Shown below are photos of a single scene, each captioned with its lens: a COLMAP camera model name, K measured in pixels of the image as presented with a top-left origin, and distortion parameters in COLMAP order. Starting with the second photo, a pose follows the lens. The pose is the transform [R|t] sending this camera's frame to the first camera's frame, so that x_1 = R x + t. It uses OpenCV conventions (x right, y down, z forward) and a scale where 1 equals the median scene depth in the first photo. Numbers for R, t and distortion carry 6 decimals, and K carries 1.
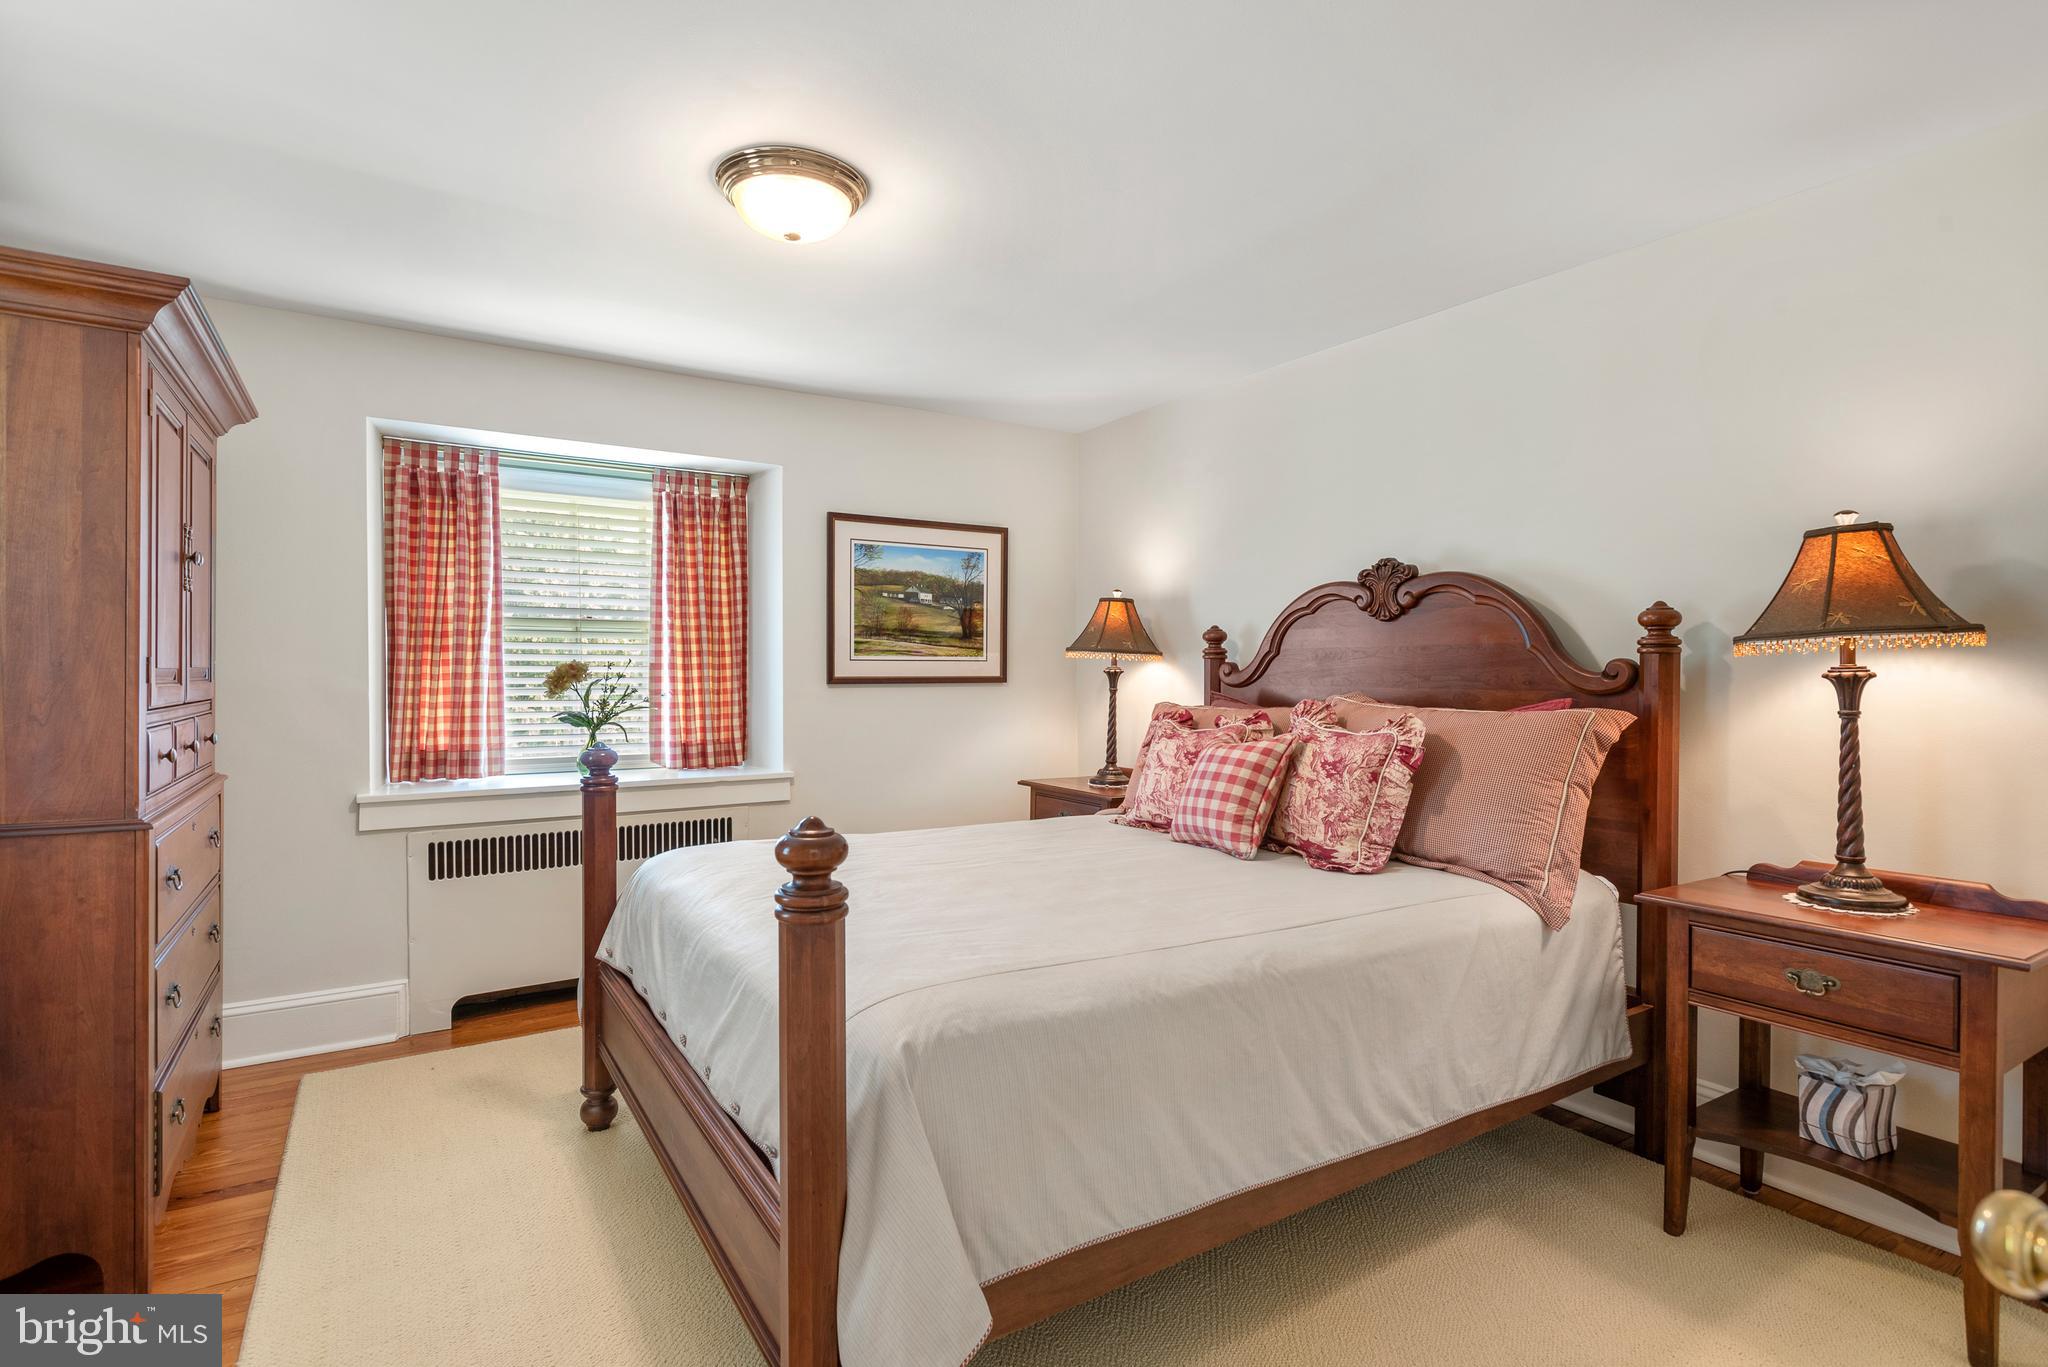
lens RADIAL K [[1050.8, 0, 1043.7], [0, 1050.8, 688.7], [0, 0, 1]] dist [0.016826, -0.006043]
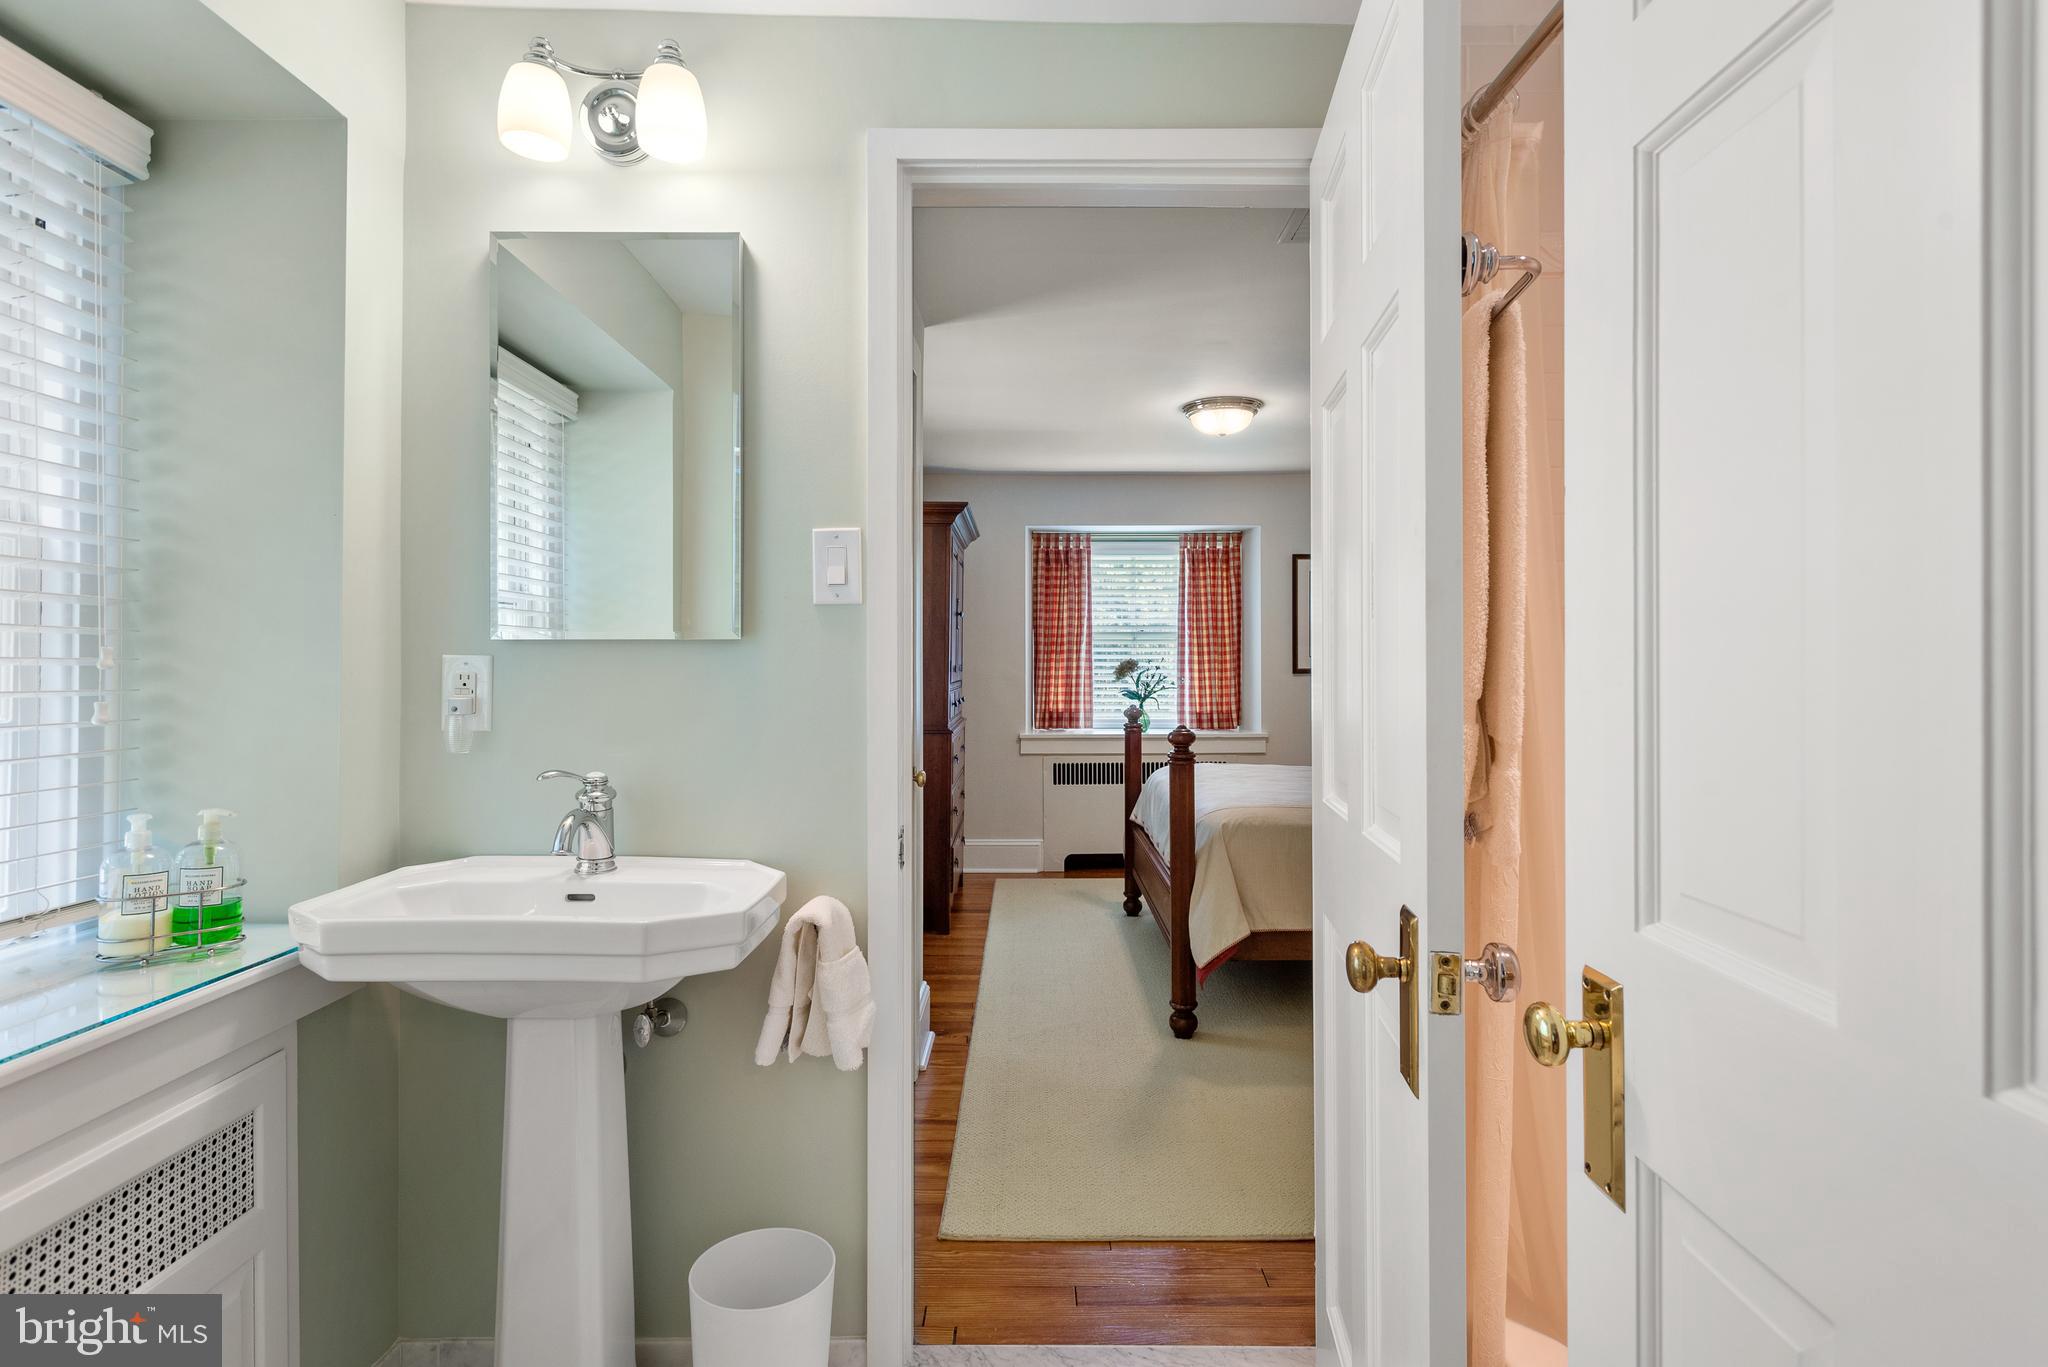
lens RADIAL K [[1050.8, 0, 1025.4], [0, 1050.8, 673.3], [0, 0, 1]] dist [0.016826, -0.006043]
pose [[0.849140, 0.002516, -0.528161, 0.276762], [-0.005409, 0.999978, -0.003932, 0.003208], [0.528139, 0.006196, 0.849135, -0.468609]]
